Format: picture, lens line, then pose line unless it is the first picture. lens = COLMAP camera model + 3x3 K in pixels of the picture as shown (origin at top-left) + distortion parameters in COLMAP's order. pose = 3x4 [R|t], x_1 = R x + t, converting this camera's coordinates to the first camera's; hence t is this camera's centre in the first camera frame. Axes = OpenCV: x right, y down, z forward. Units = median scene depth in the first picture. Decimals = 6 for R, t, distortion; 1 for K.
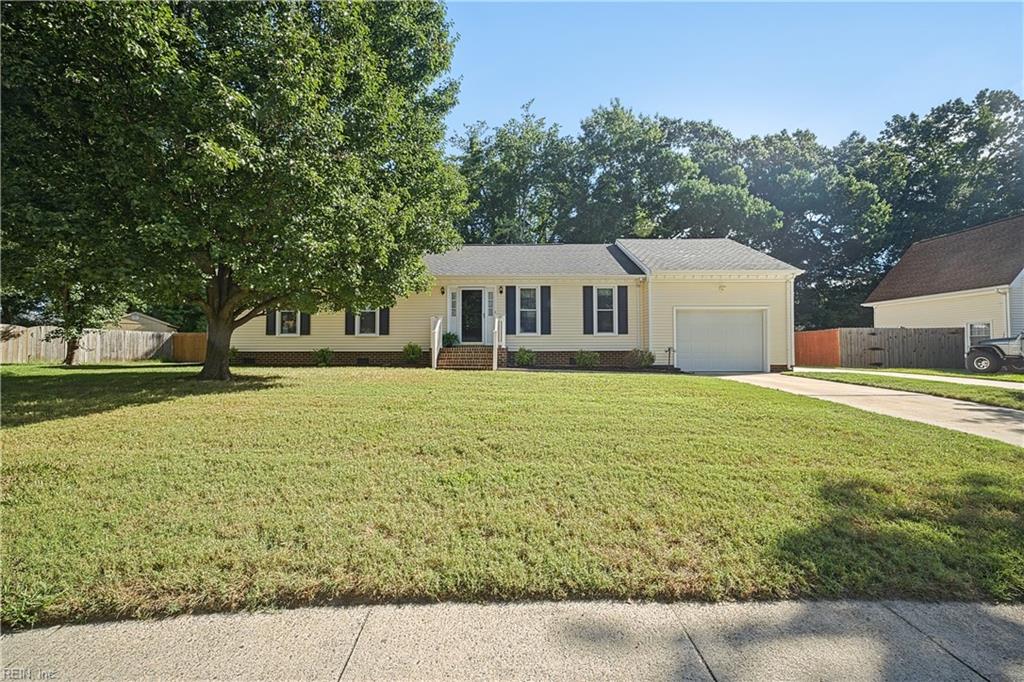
lens RADIAL K [[401.6, 0, 512.0], [0, 401.6, 341.0], [0, 0, 1]] dist [-0.003003, -0.000619]
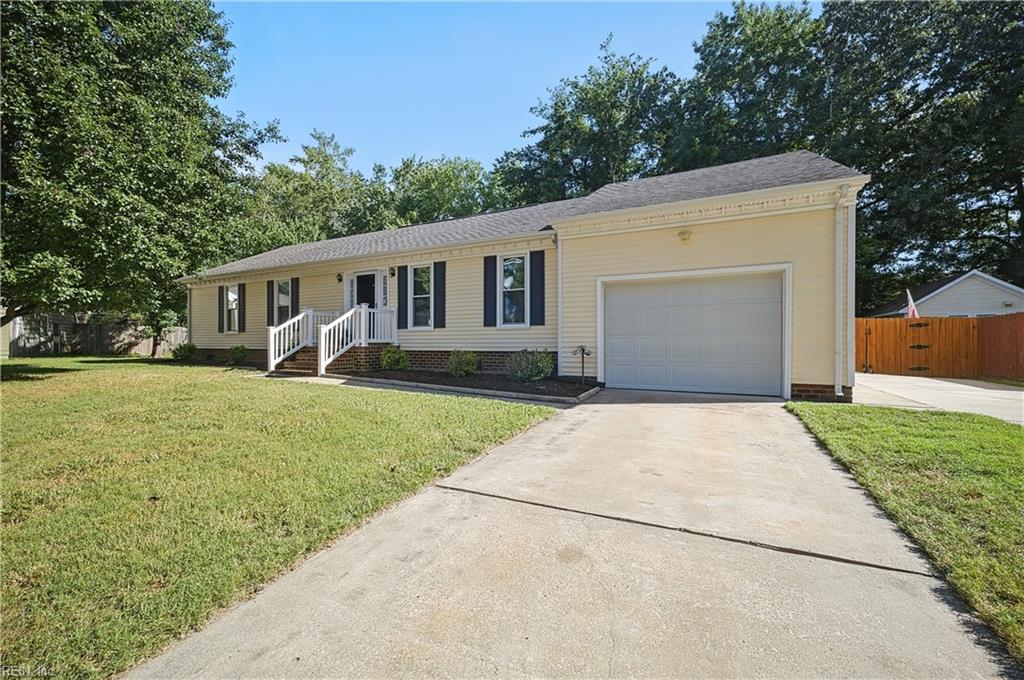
lens RADIAL K [[401.6, 0, 512.0], [0, 401.6, 340.0], [0, 0, 1]] dist [-0.003003, -0.000619]
pose [[0.896523, -0.003830, -0.442980, 0.526764], [0.013945, 0.999711, 0.019579, -0.006697], [0.442777, -0.023731, 0.896318, 0.399386]]
